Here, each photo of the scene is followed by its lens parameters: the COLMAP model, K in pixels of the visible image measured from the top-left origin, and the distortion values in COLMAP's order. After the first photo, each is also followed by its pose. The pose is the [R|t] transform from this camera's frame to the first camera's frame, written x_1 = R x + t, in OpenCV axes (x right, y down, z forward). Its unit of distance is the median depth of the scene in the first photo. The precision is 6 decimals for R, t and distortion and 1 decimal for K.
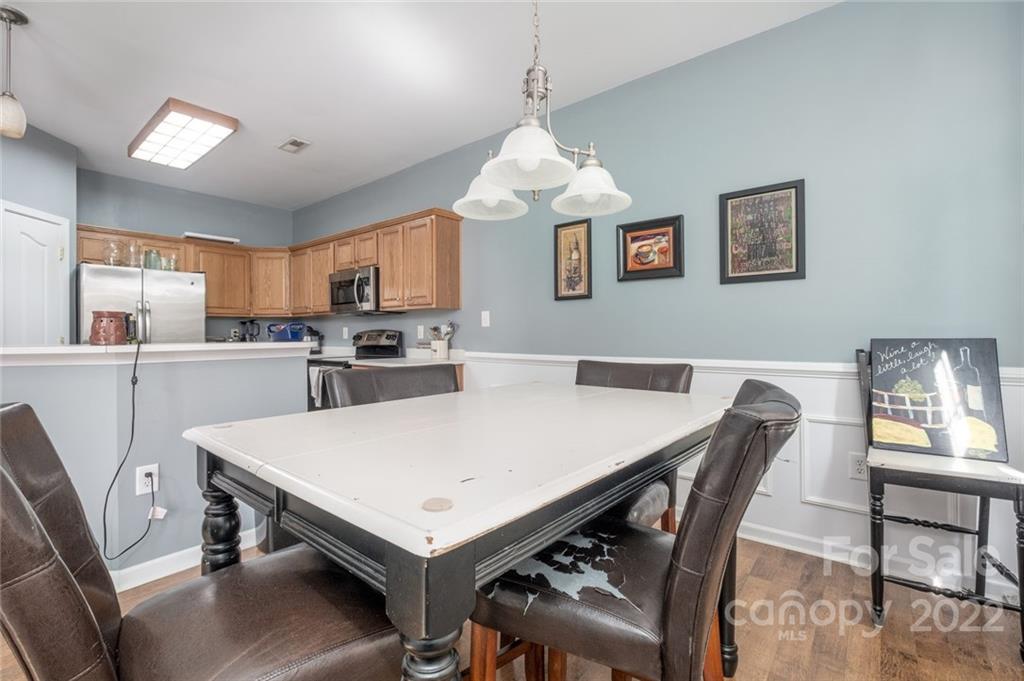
lens RADIAL K [[455.4, 0, 504.9], [0, 455.4, 340.1], [0, 0, 1]] dist [-0.004028, 0.000396]
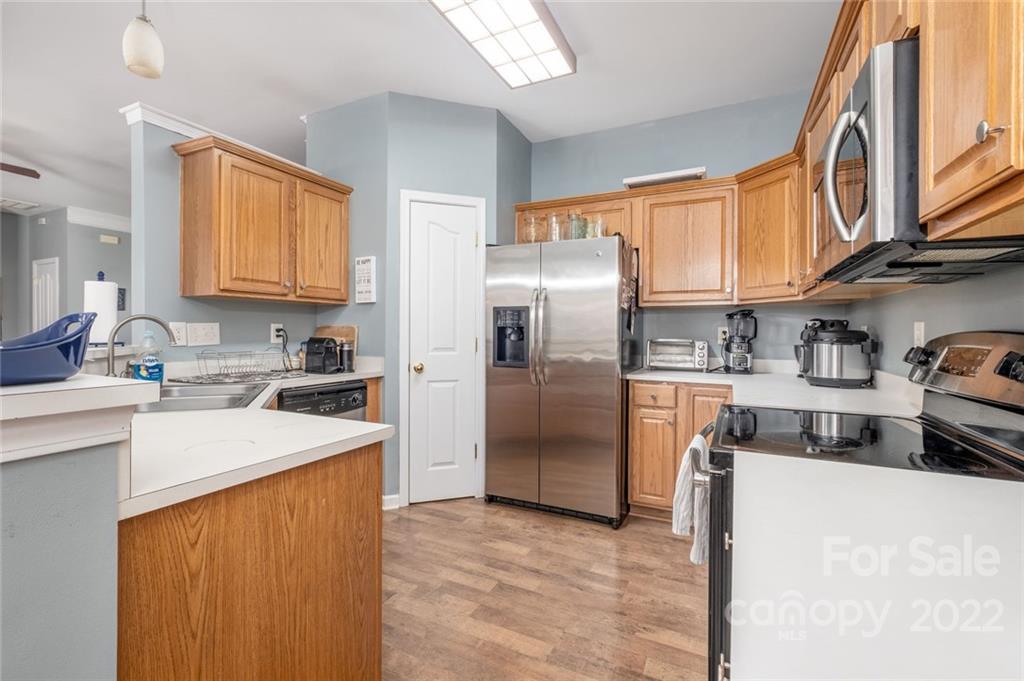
lens RADIAL K [[455.4, 0, 509.8], [0, 455.4, 331.6], [0, 0, 1]] dist [-0.004028, 0.000396]
pose [[0.232364, 0.009384, -0.972584, -0.108166], [-0.016538, 0.999847, 0.005696, -0.020533], [0.972488, 0.014761, 0.232484, 0.727853]]
